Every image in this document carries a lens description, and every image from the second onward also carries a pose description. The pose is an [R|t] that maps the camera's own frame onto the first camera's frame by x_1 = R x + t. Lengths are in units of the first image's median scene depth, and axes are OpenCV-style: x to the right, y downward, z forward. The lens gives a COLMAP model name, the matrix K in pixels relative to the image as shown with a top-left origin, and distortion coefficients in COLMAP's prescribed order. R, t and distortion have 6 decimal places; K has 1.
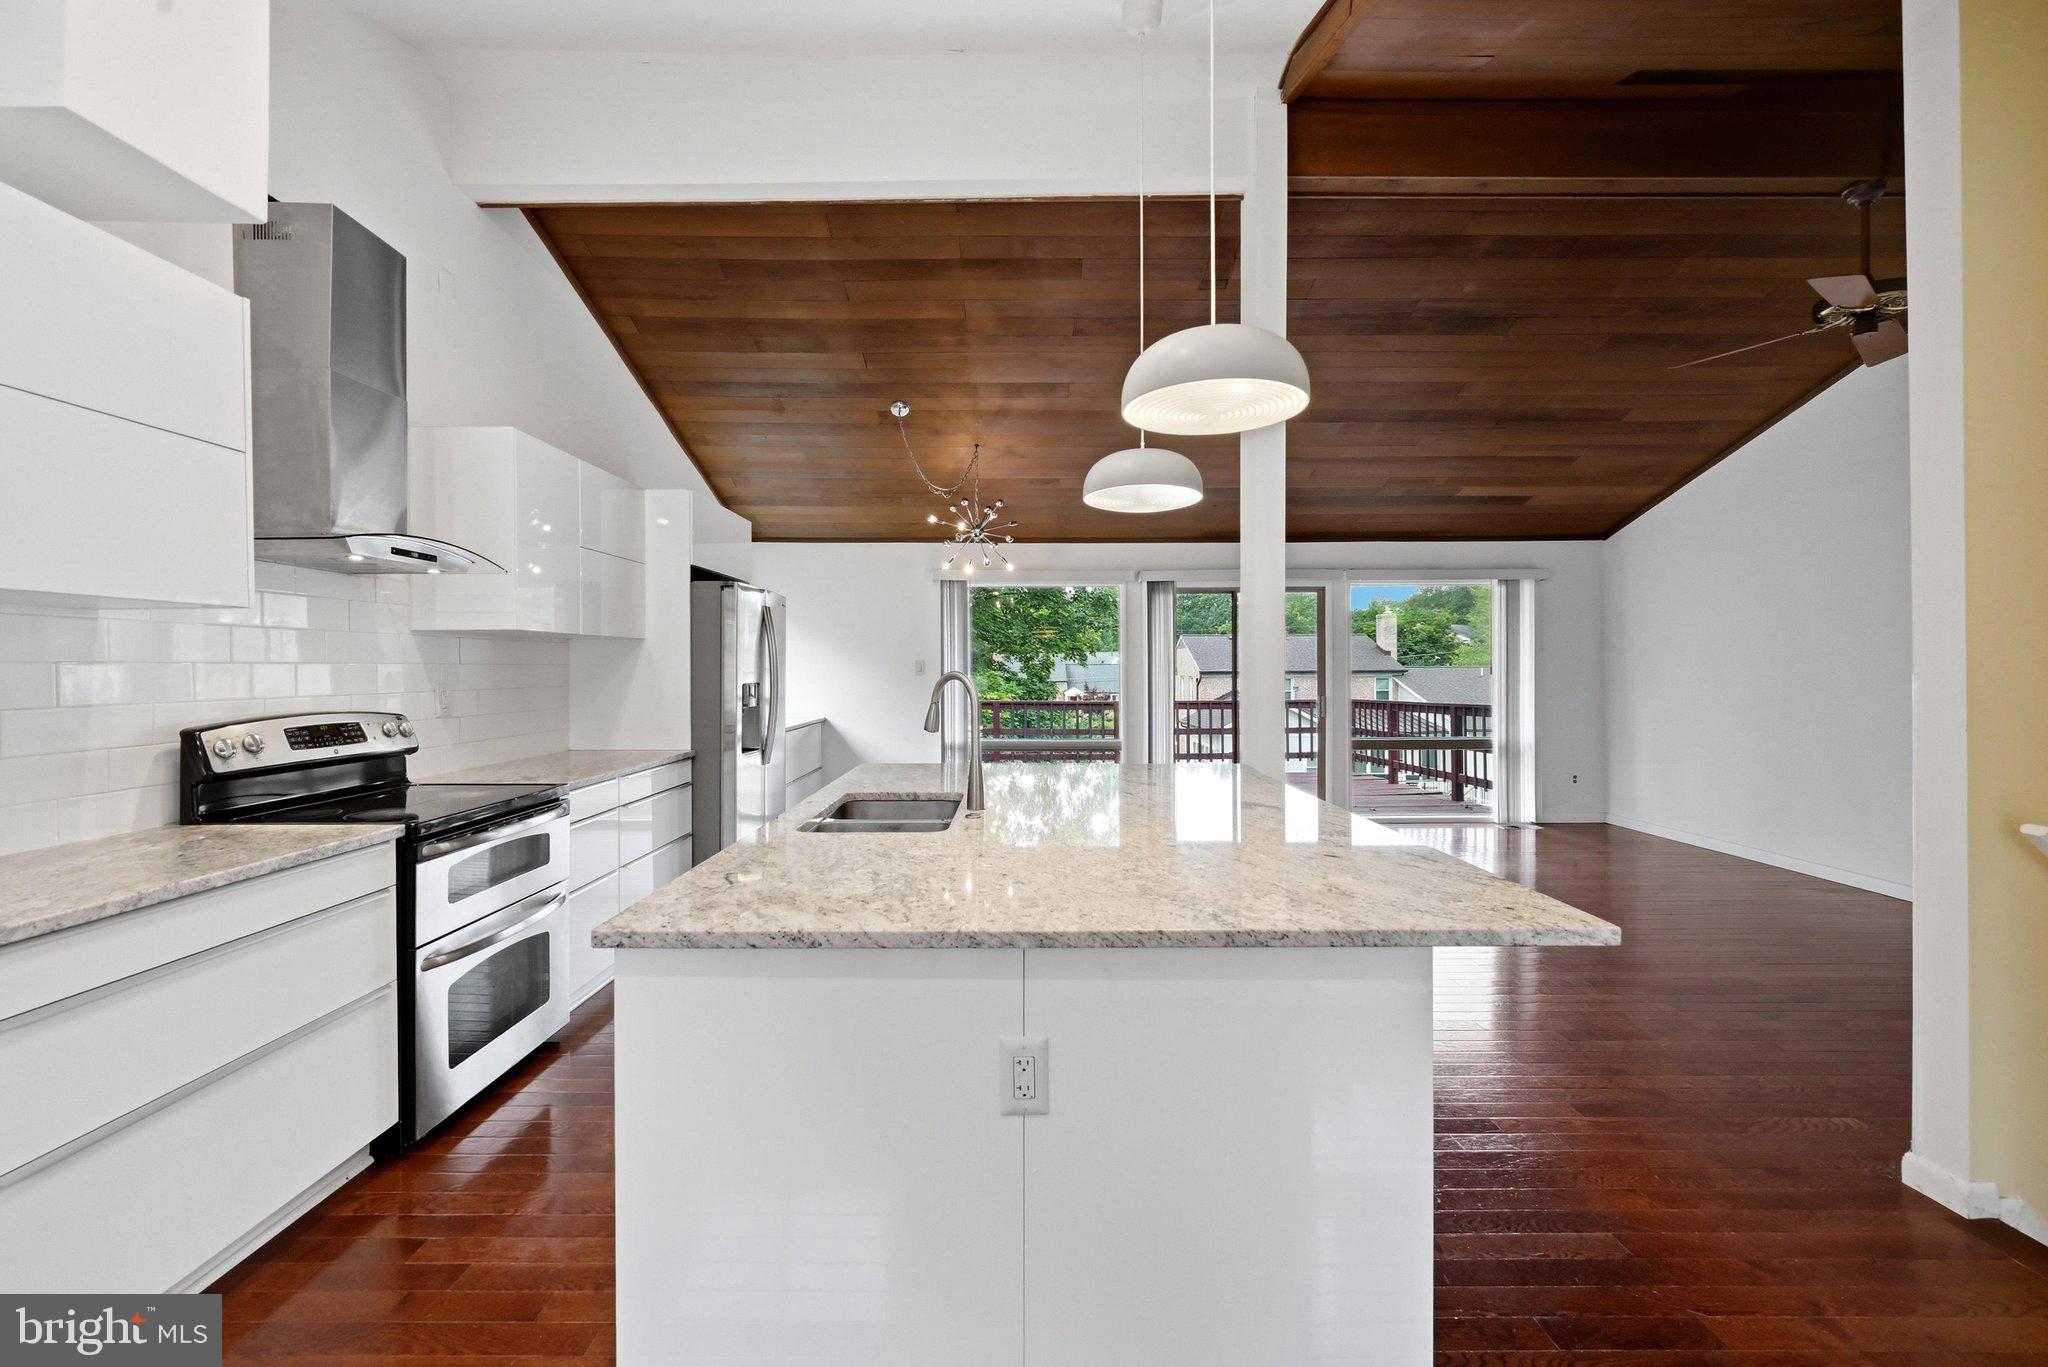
lens RADIAL K [[798.5, 0, 1016.0], [0, 798.5, 668.5], [0, 0, 1]] dist [-0.013923, -0.000121]
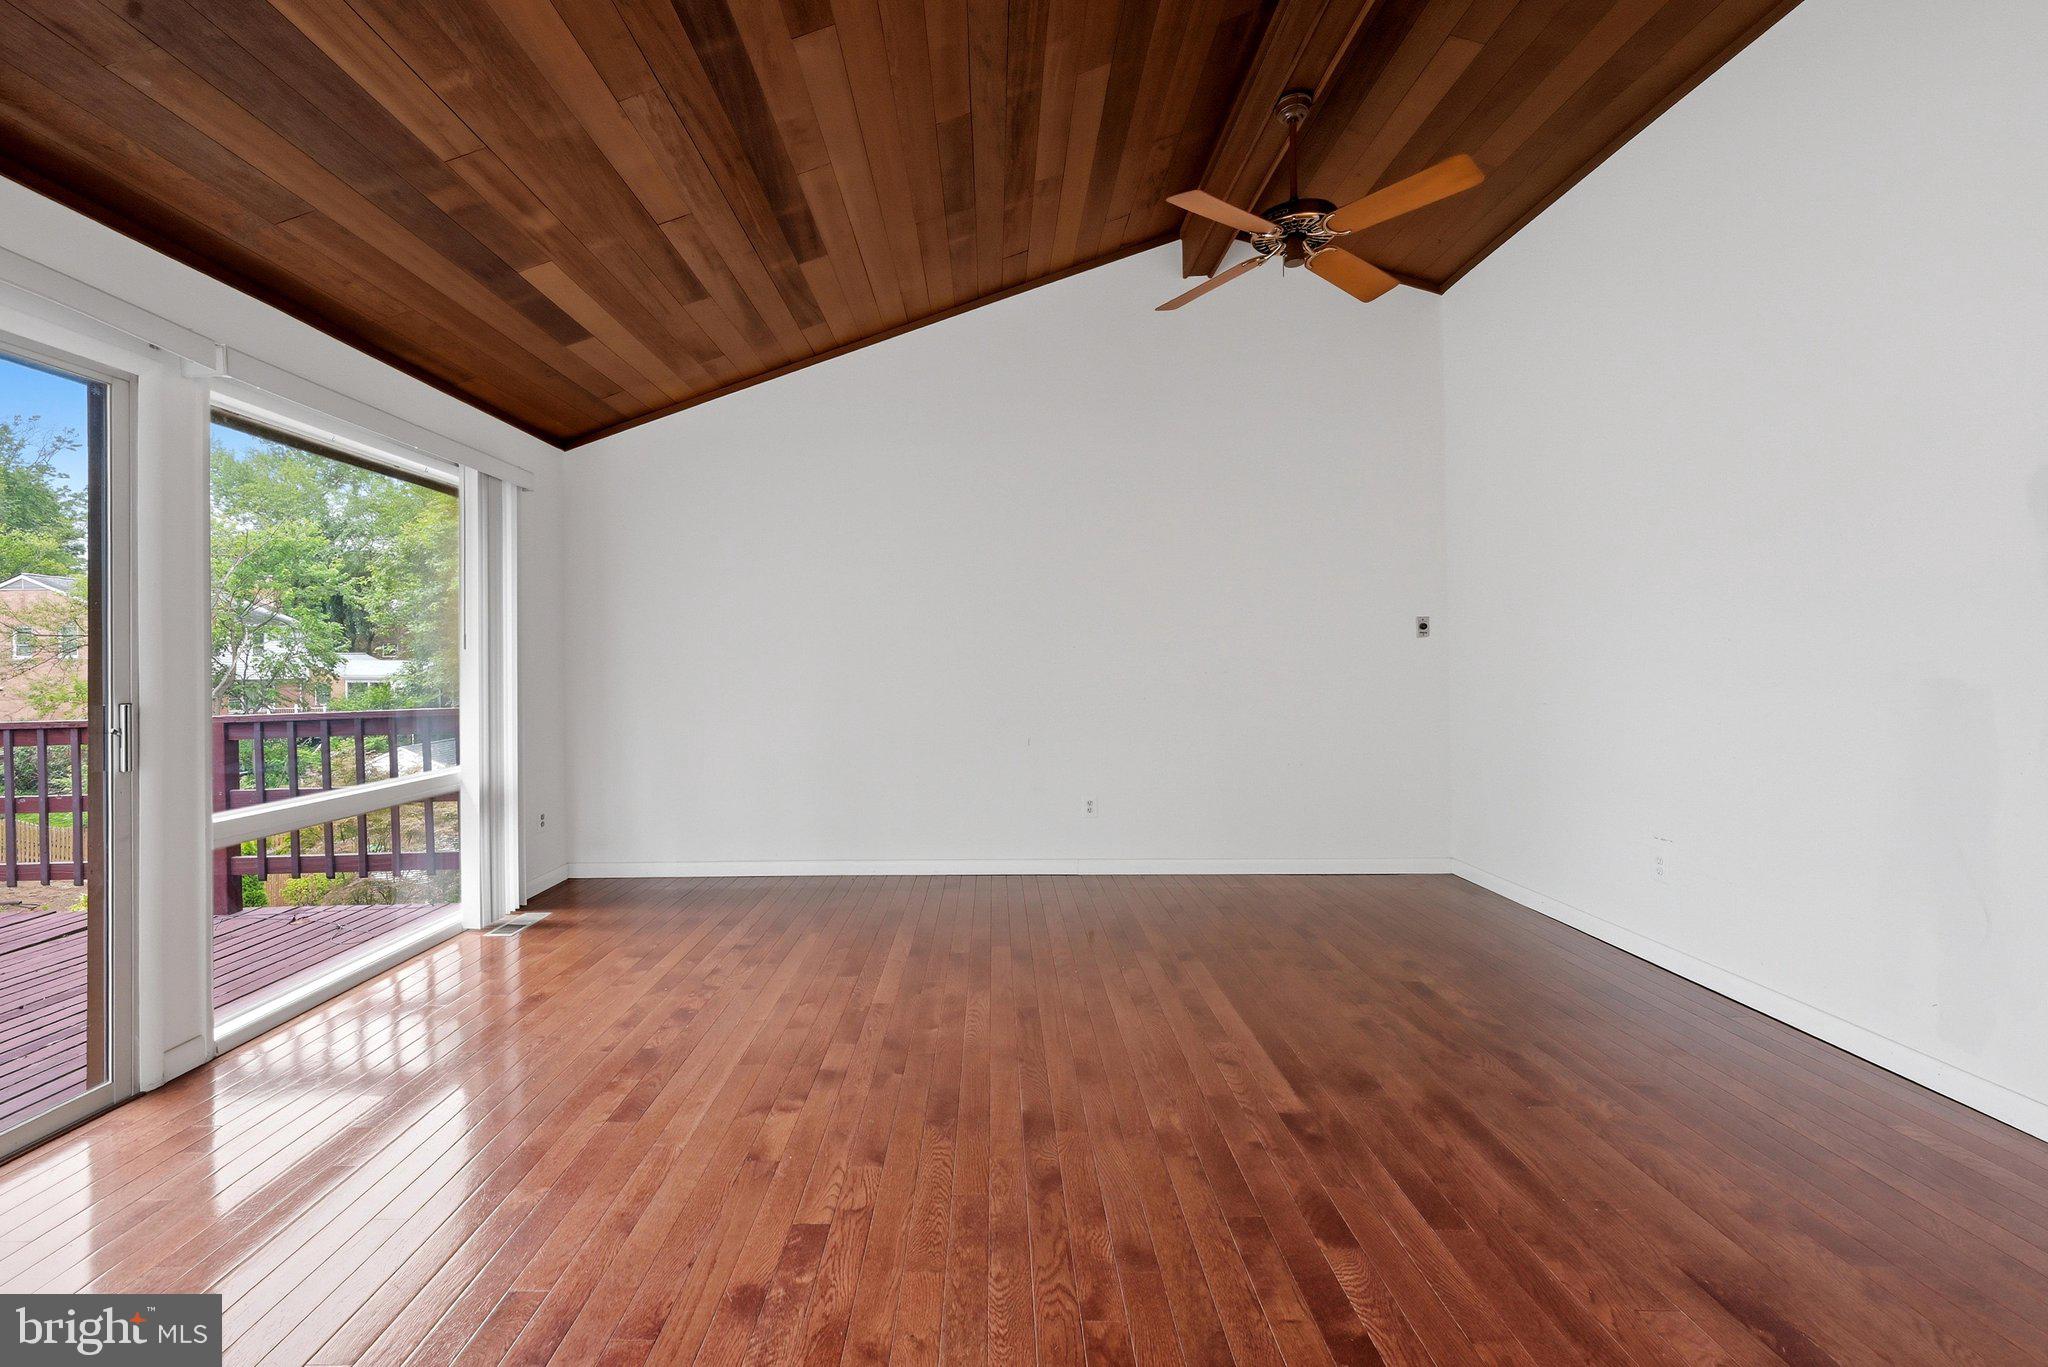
lens RADIAL K [[843.2, 0, 1000.6], [0, 843.2, 671.9], [0, 0, 1]] dist [0.000762, 0.000002]
pose [[0.014338, -0.005173, 0.999884, 0.040264], [0.008677, 0.999950, 0.005049, 0.021800], [-0.999860, 0.008603, 0.014382, 0.623025]]
